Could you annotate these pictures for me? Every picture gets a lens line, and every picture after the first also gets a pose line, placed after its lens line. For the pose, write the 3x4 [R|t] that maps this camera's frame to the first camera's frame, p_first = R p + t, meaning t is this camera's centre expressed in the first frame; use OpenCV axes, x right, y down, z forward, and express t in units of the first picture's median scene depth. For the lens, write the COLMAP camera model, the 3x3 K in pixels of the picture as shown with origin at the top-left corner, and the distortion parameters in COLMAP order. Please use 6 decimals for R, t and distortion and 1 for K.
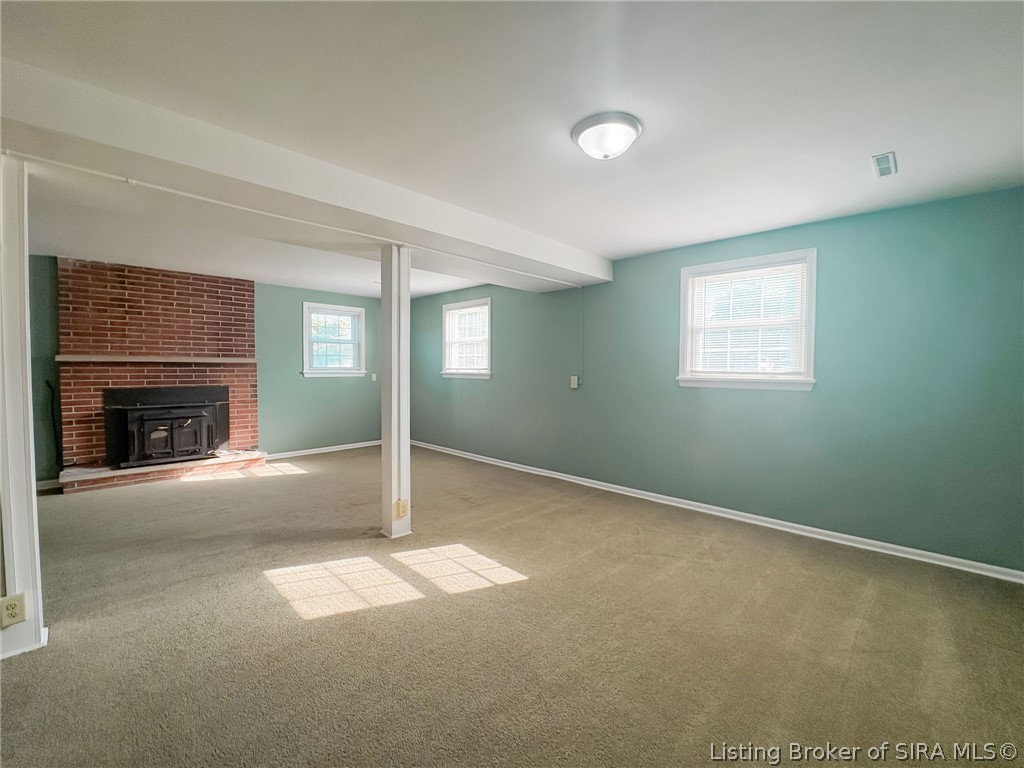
lens RADIAL K [[429.5, 0, 512.0], [0, 429.5, 384.0], [0, 0, 1]] dist [-0.024414, 0.000165]
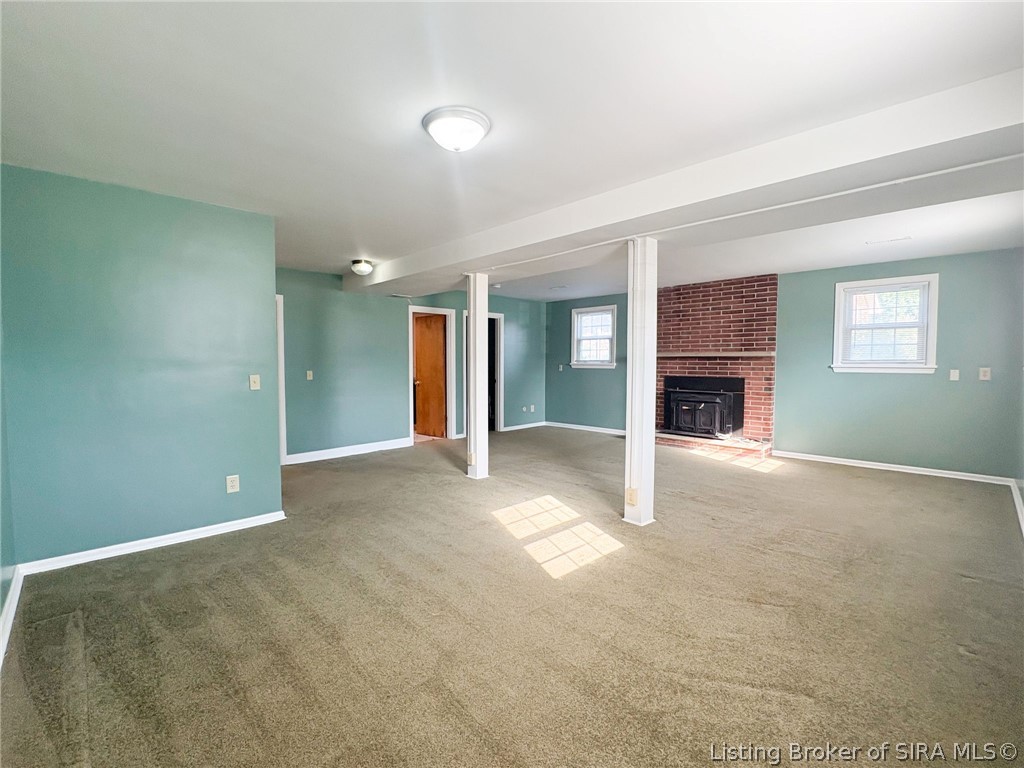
lens RADIAL K [[452.8, 0, 512.0], [0, 452.8, 384.0], [0, 0, 1]] dist [-0.028996, -0.000544]
pose [[-0.015712, 0.044011, -0.998907, 0.510877], [-0.038119, 0.998278, 0.044583, -0.008731], [0.999150, 0.038778, -0.014007, 0.451462]]
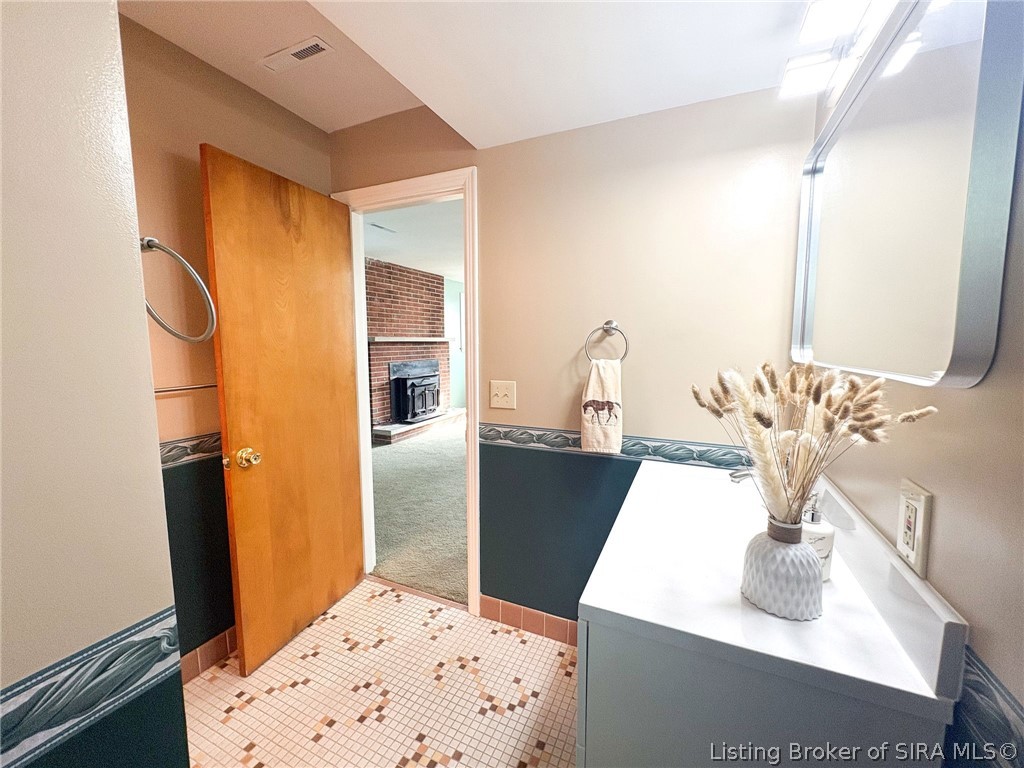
lens RADIAL K [[421.3, 0, 512.0], [0, 421.3, 384.0], [0, 0, 1]] dist [-0.016845, -0.000109]
pose [[0.940790, -0.044527, 0.336052, -0.942345], [0.024642, 0.997696, 0.063208, 0.002949], [-0.338092, -0.051184, 0.939720, -0.287297]]
